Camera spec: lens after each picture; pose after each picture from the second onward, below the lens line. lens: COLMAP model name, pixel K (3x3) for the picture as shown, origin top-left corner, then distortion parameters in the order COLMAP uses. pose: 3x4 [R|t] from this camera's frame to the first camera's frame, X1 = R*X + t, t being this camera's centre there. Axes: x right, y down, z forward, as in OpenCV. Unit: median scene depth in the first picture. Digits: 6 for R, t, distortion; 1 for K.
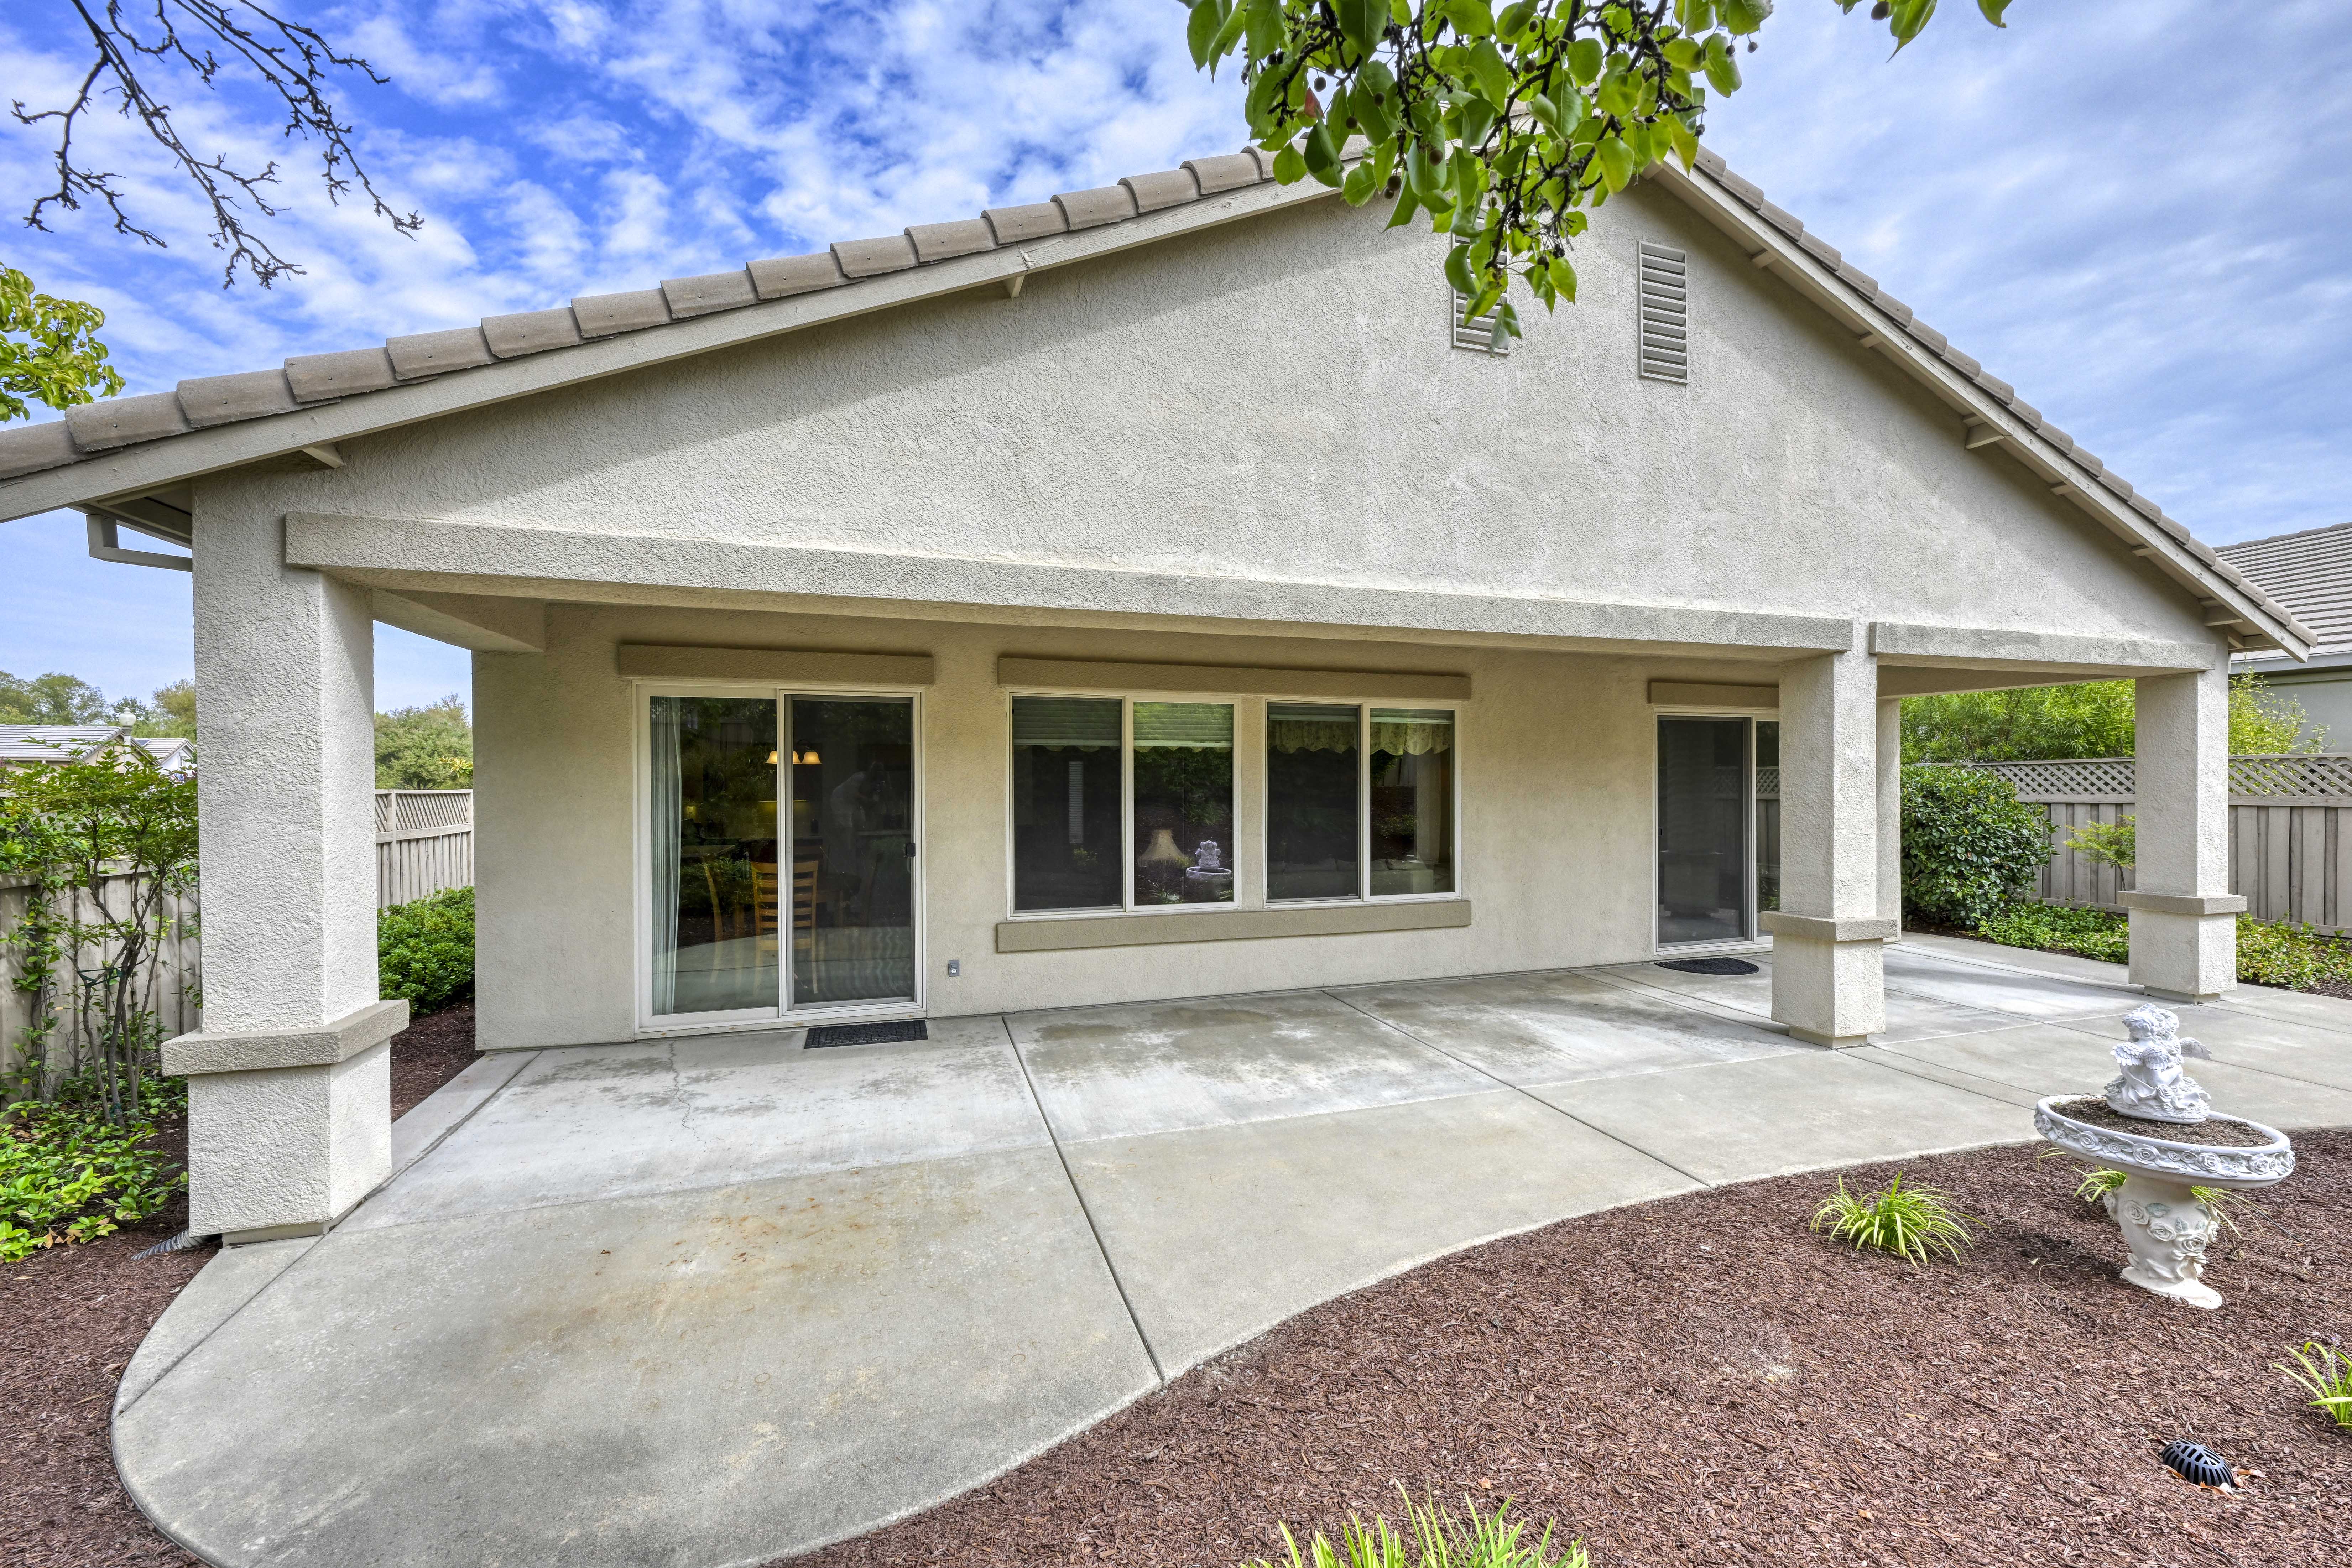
lens RADIAL K [[959.9, 0, 1176.7], [0, 959.9, 783.9], [0, 0, 1]] dist [-0.001582, 0.000457]
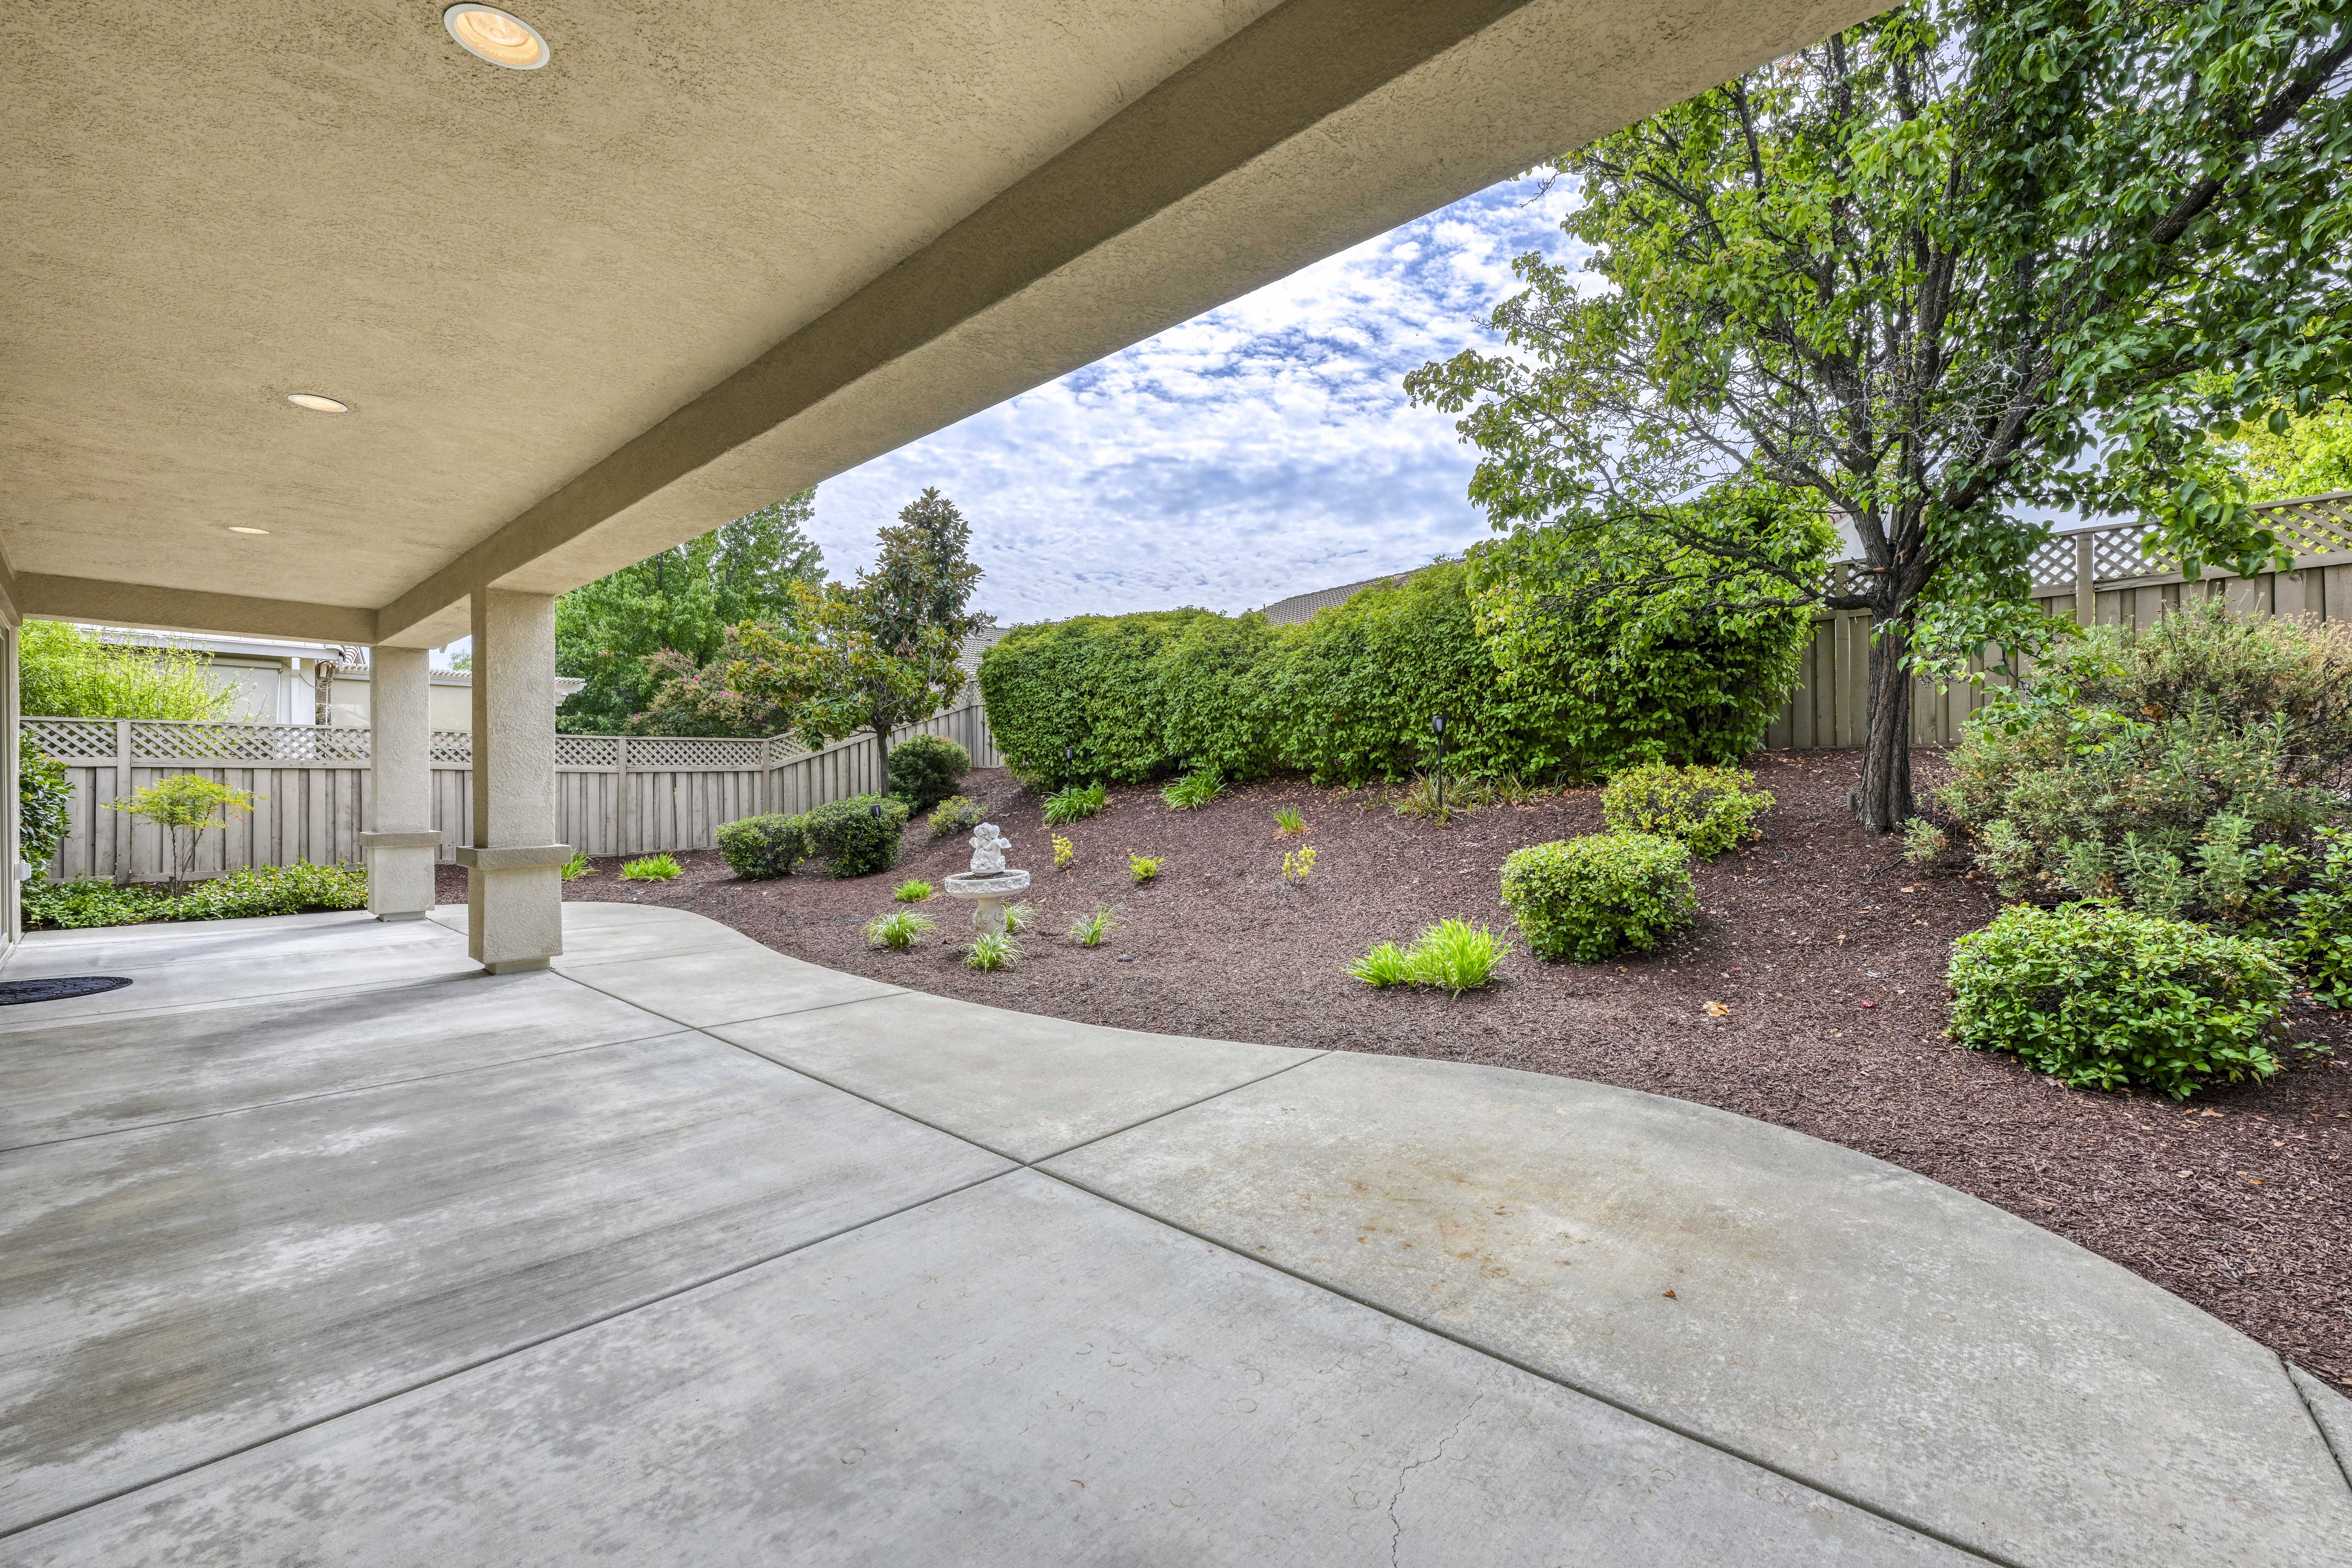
lens RADIAL K [[959.9, 0, 1176.9], [0, 959.9, 777.4], [0, 0, 1]] dist [-0.001582, 0.000457]
pose [[-0.524744, 0.013601, 0.851151, -0.619219], [0.010327, 0.999900, -0.009612, 0.089086], [-0.851197, 0.003746, -0.524833, 1.026946]]
